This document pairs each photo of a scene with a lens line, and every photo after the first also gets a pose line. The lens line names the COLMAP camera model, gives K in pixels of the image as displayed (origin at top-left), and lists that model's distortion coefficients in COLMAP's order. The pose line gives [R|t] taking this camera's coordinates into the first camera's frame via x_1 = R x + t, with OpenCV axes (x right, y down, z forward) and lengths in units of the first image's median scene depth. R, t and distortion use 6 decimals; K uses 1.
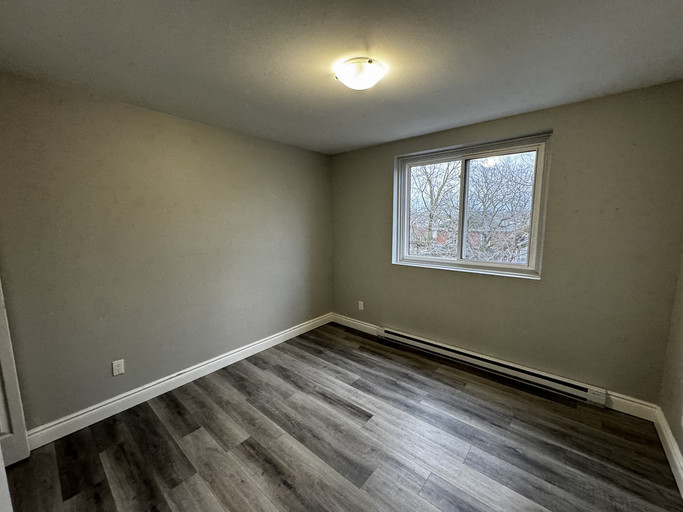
lens RADIAL K [[273.8, 0, 341.5], [0, 273.8, 256.0], [0, 0, 1]] dist [-0.001032, -0.000118]
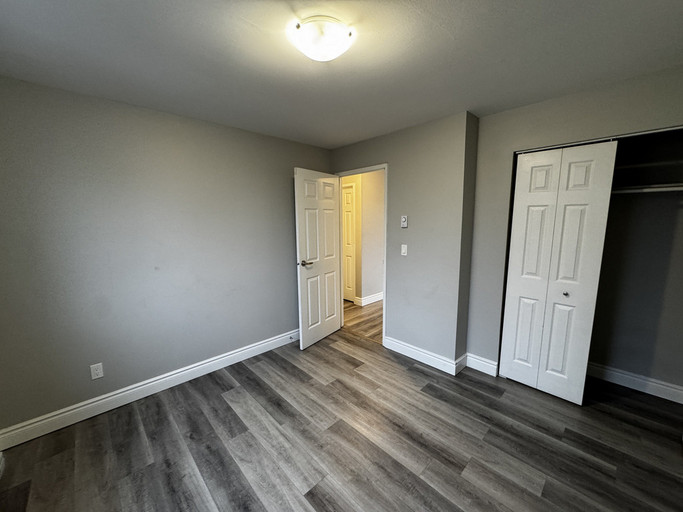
lens RADIAL K [[273.8, 0, 341.5], [0, 273.8, 256.0], [0, 0, 1]] dist [-0.001032, -0.000118]
pose [[-0.994786, 0.003087, 0.101940, -0.060301], [0.030273, 0.963428, 0.266250, -0.227727], [-0.097389, 0.267948, -0.958498, 1.717593]]
